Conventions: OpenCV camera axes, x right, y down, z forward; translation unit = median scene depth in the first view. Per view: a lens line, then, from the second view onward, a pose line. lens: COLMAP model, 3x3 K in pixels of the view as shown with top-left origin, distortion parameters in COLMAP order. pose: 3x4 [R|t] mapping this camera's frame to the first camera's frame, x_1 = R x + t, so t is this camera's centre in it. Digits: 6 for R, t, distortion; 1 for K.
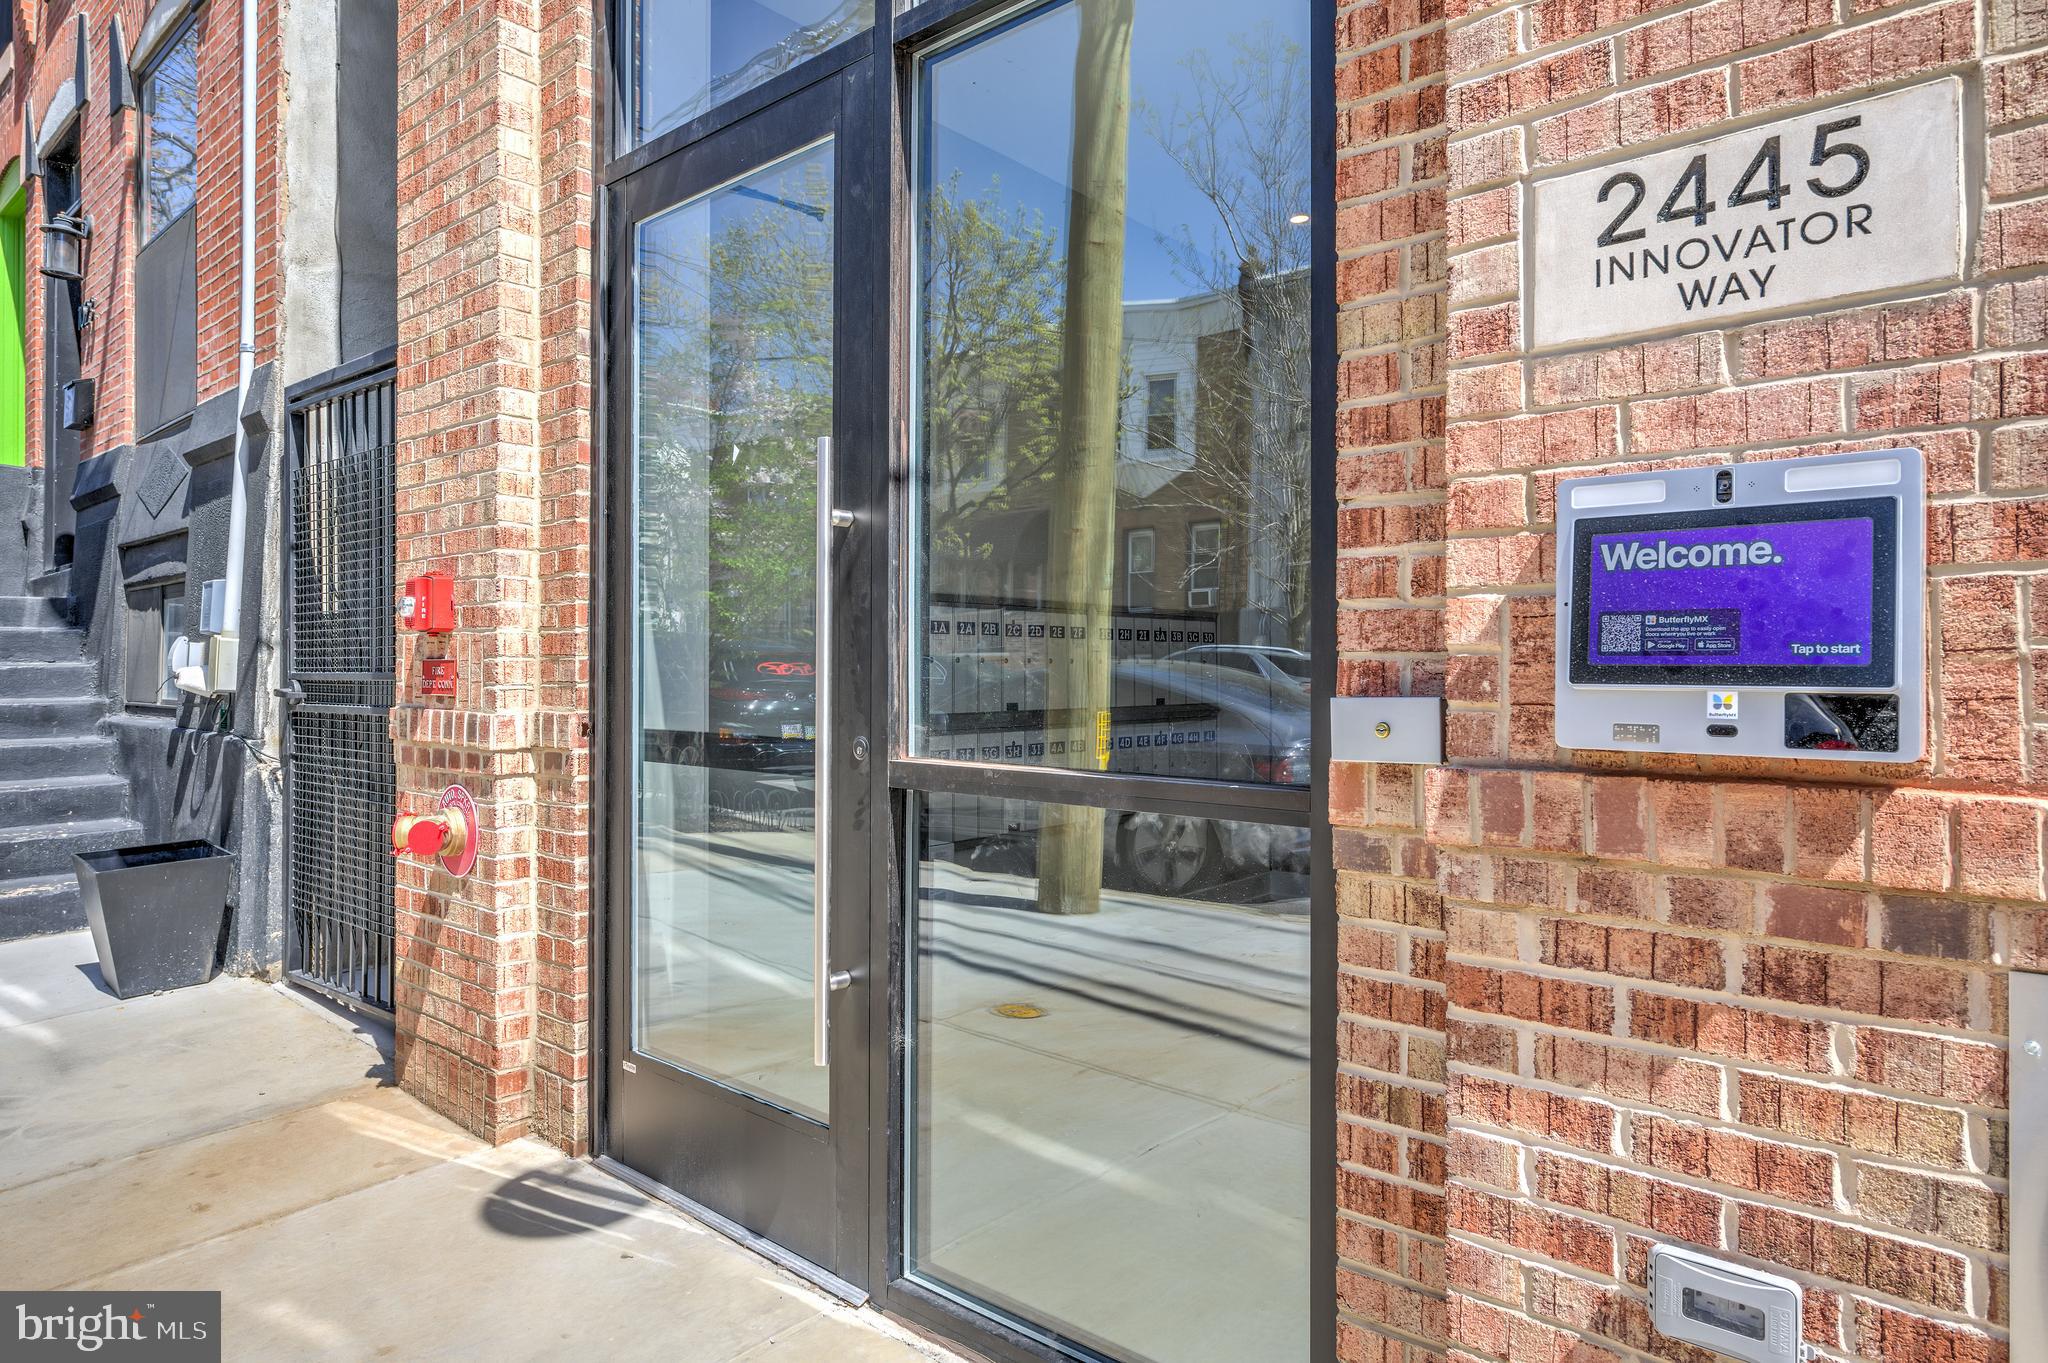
lens RADIAL K [[1259.5, 0, 1027.5], [0, 1259.5, 665.3], [0, 0, 1]] dist [-0.004183, -0.003953]
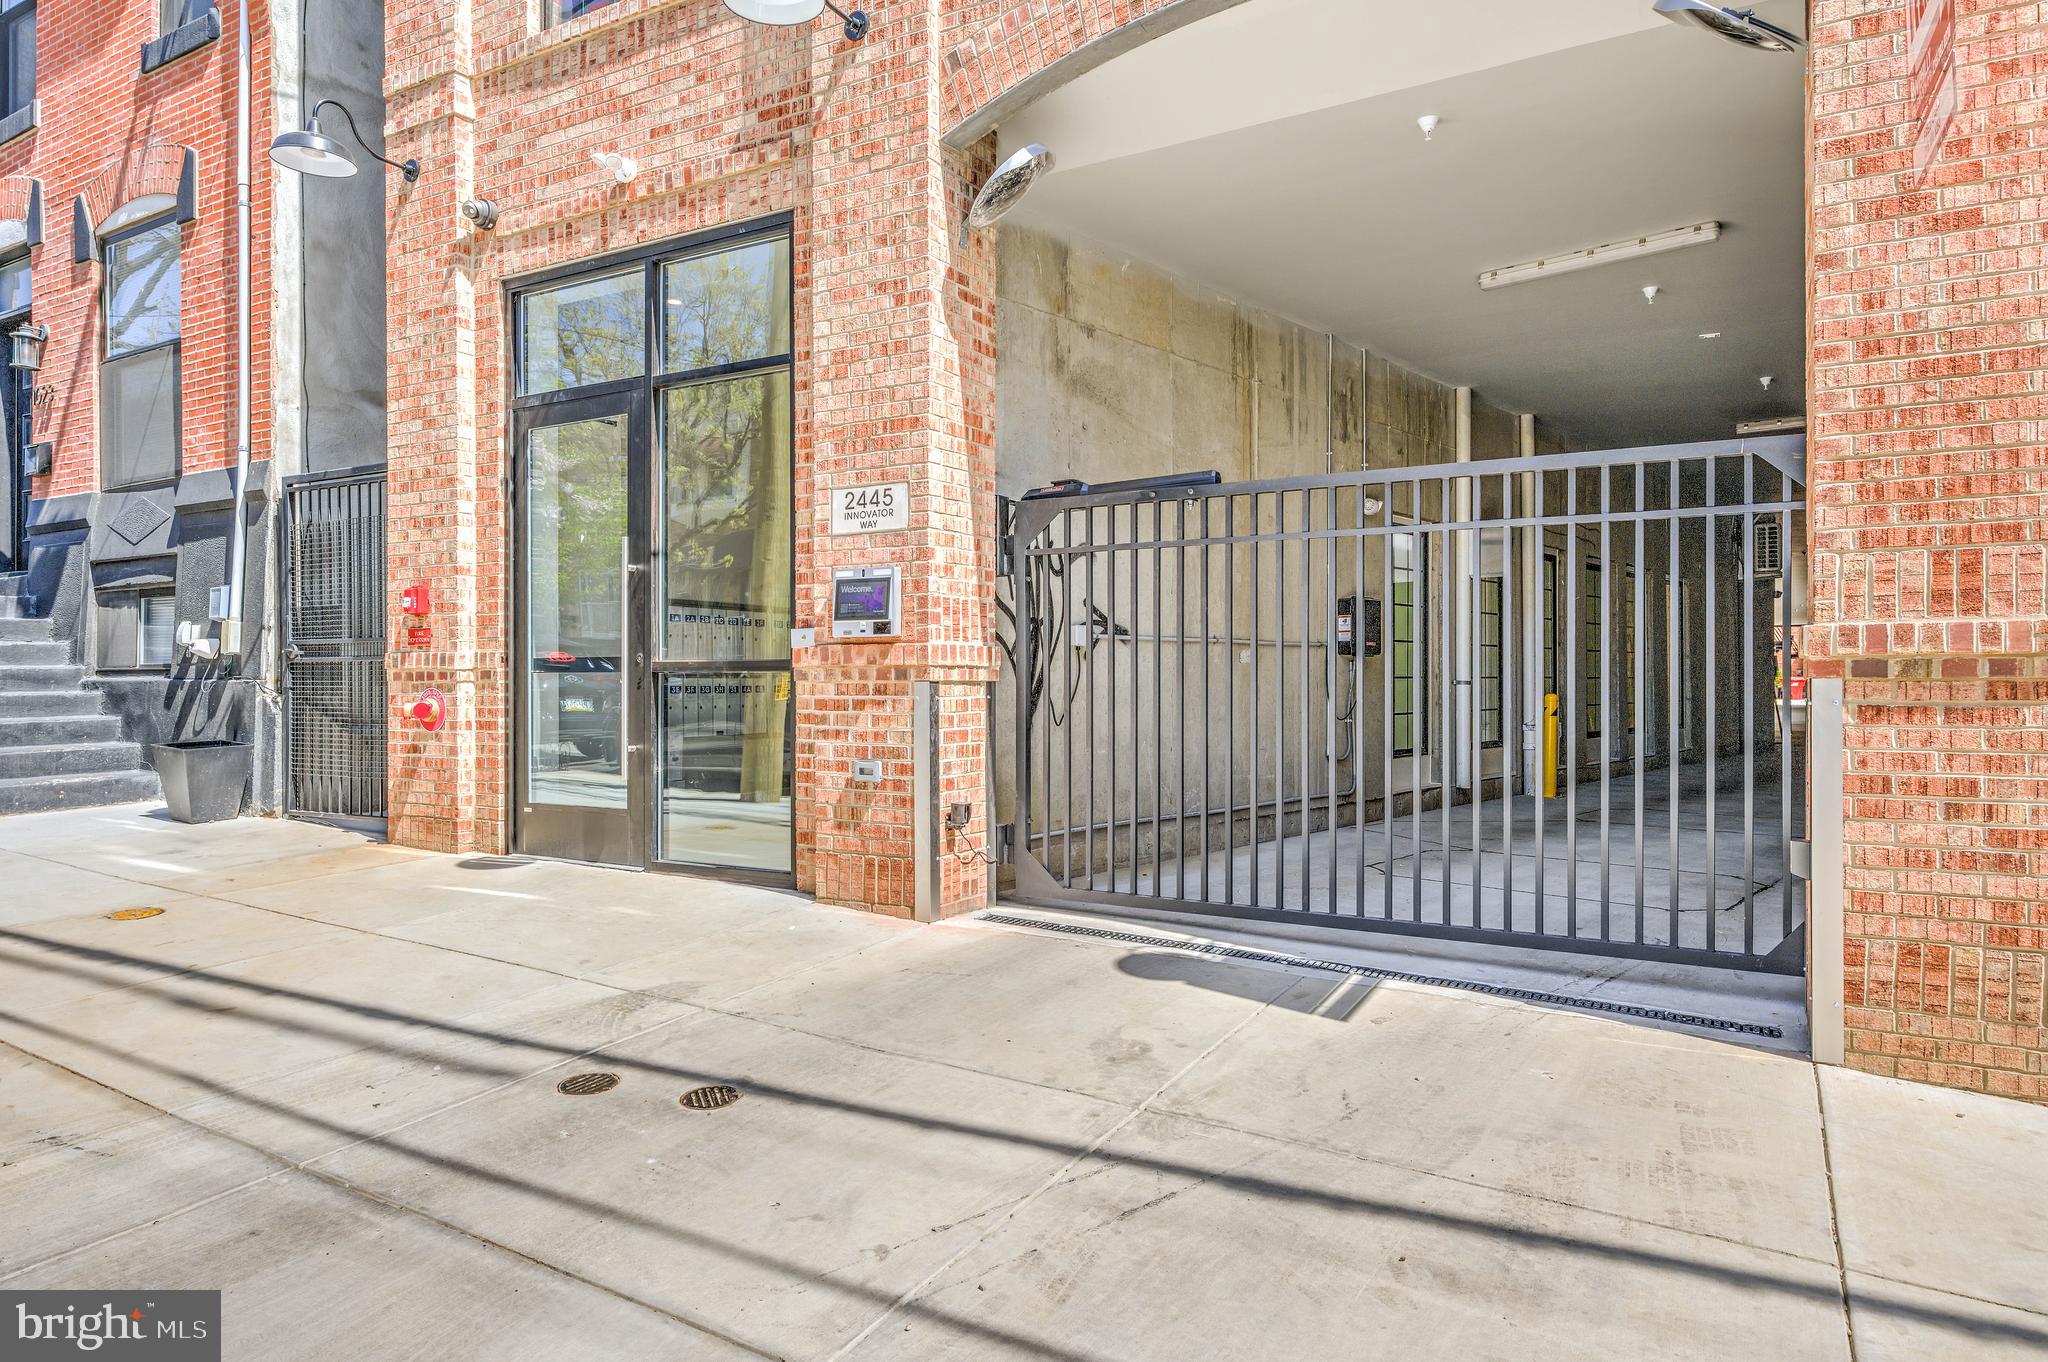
lens RADIAL K [[1293.0, 0, 1089.2], [0, 1293.0, 689.8], [0, 0, 1]] dist [-0.005350, 0.003152]
pose [[0.973343, -0.003389, 0.229328, 0.121886], [0.002400, 0.999987, 0.004593, 0.095081], [-0.229341, -0.003920, 0.973338, -1.396295]]
